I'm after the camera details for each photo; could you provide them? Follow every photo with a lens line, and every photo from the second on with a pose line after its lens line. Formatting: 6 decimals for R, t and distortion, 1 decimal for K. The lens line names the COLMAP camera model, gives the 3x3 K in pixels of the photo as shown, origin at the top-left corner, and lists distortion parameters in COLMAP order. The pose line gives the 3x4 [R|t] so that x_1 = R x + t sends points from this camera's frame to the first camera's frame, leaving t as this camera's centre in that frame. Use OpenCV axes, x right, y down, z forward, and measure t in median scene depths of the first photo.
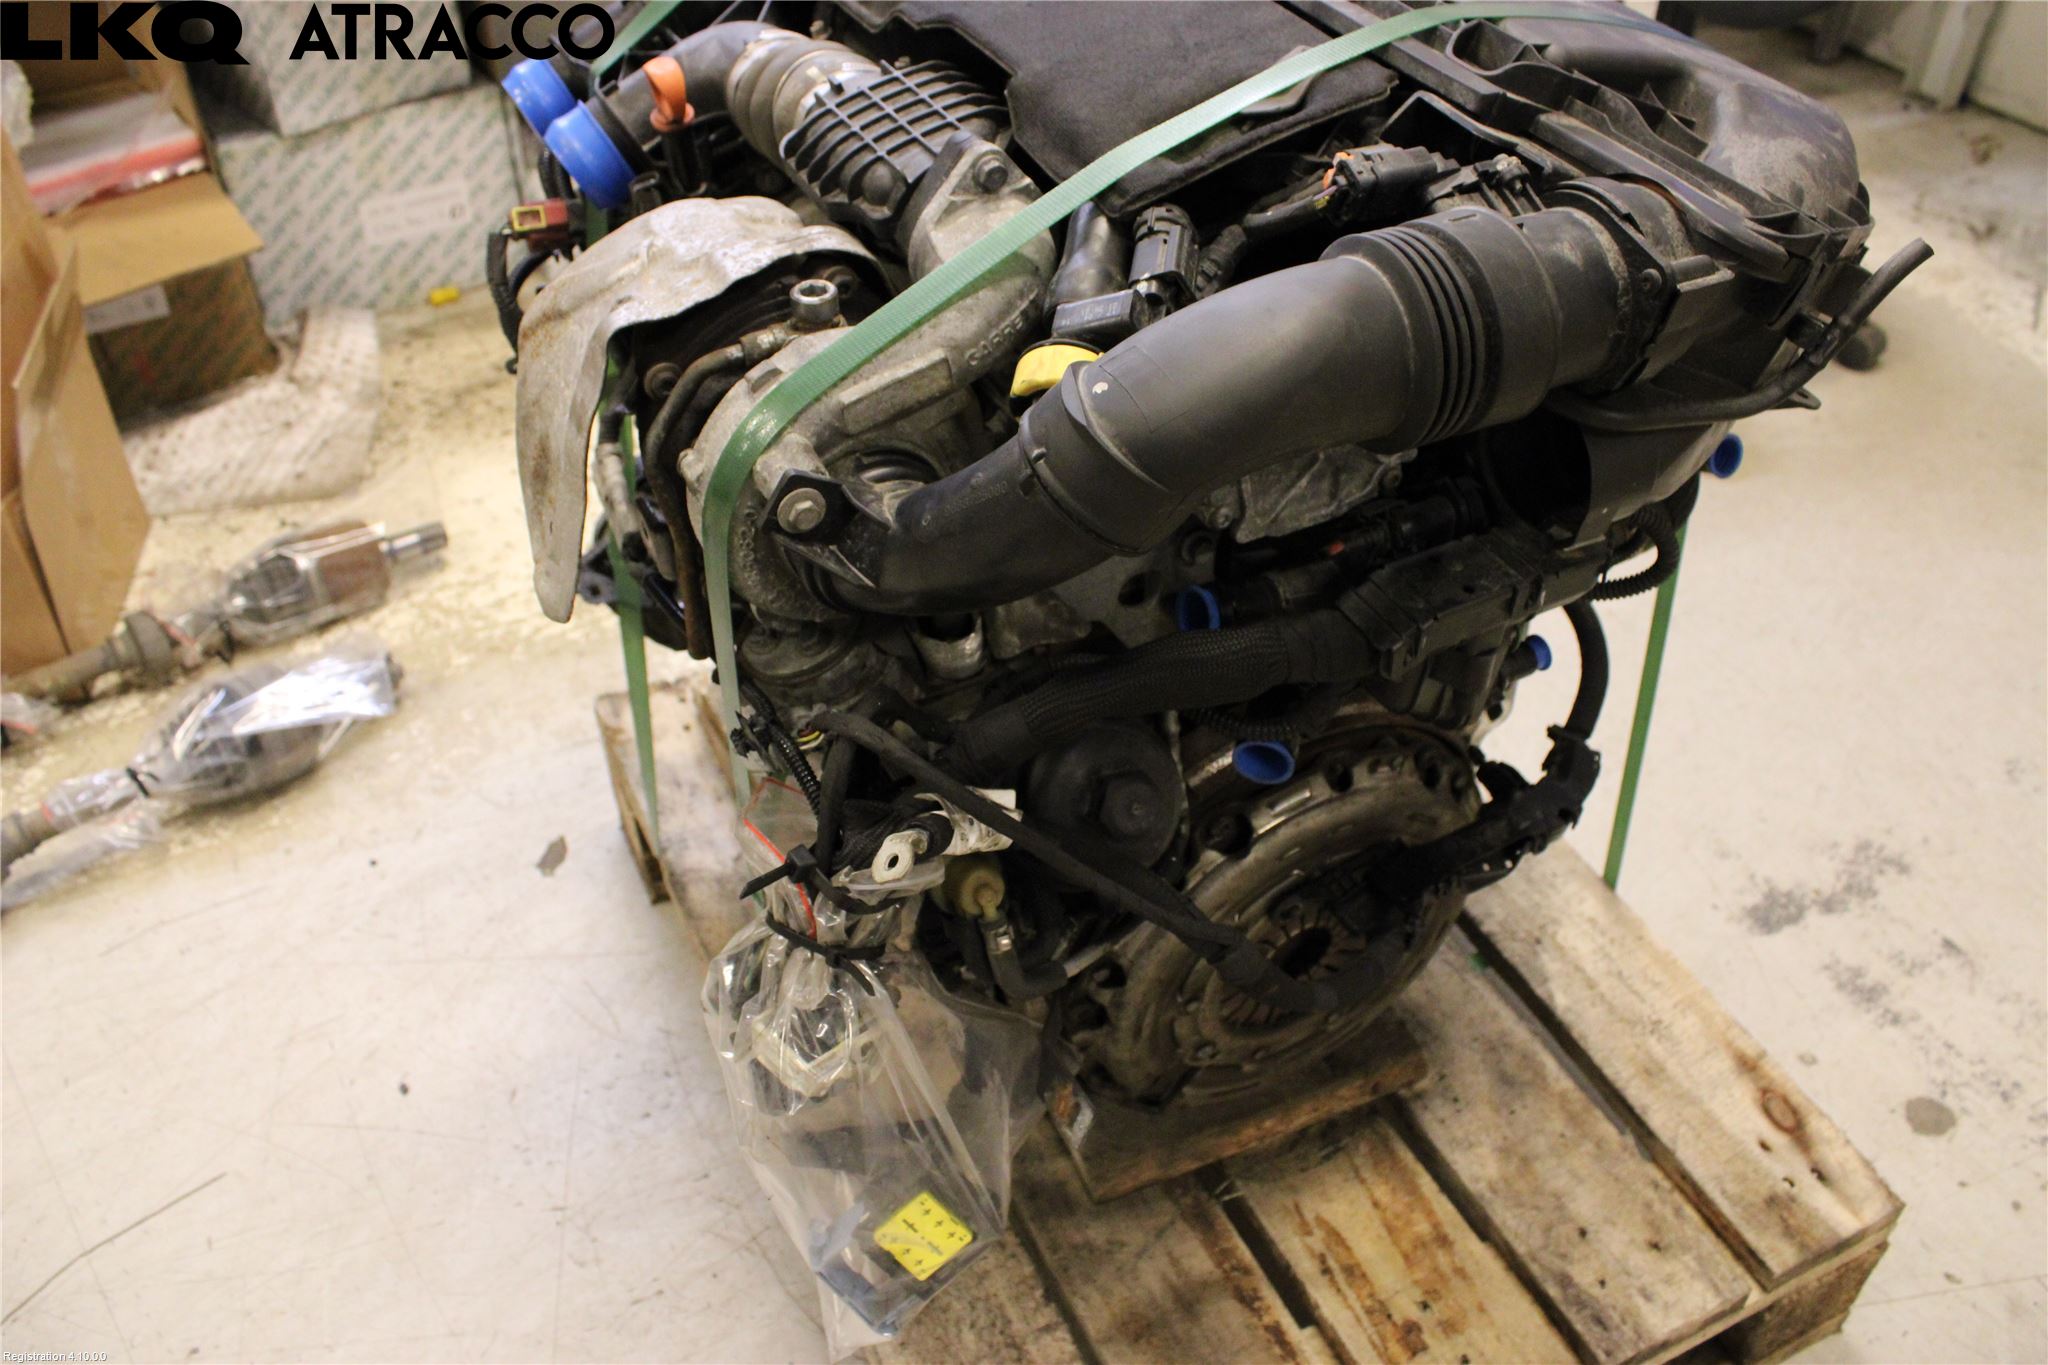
lens RADIAL K [[1747.0, 0, 1018.1], [0, 1747.0, 678.3], [0, 0, 1]] dist [-0.145788, 0.117770]
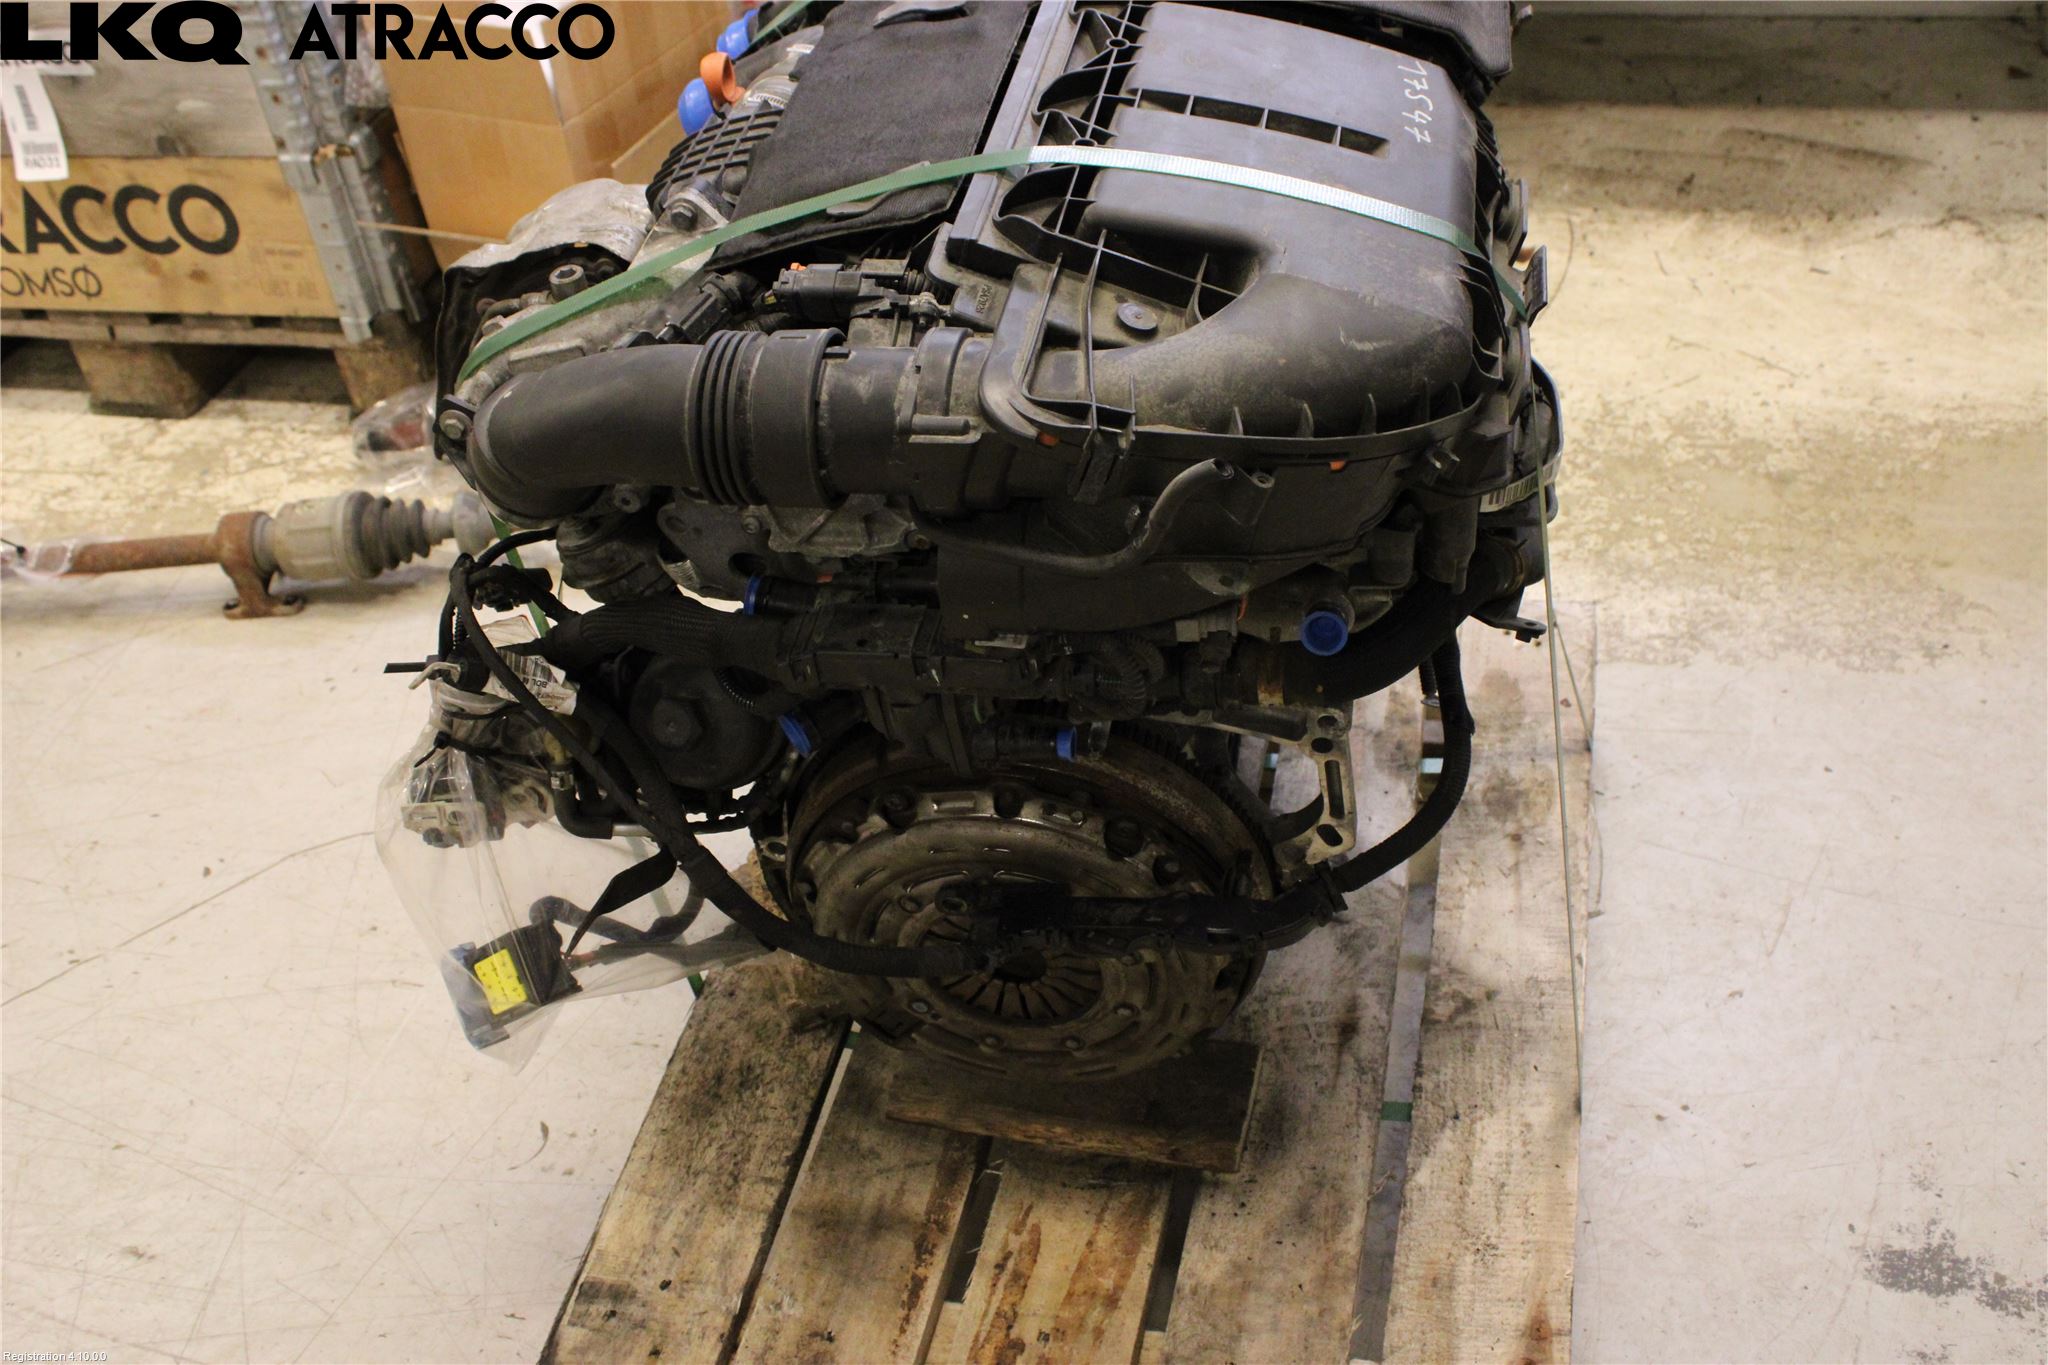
lens RADIAL K [[2119.9, 0, 1024.4], [0, 2119.9, 674.3], [0, 0, 1]] dist [-0.047349, 0.000000]
pose [[0.769208, 0.333123, -0.545296, 0.799493], [-0.310919, 0.940648, 0.136055, -0.183604], [0.558255, 0.064888, 0.827128, -0.094811]]
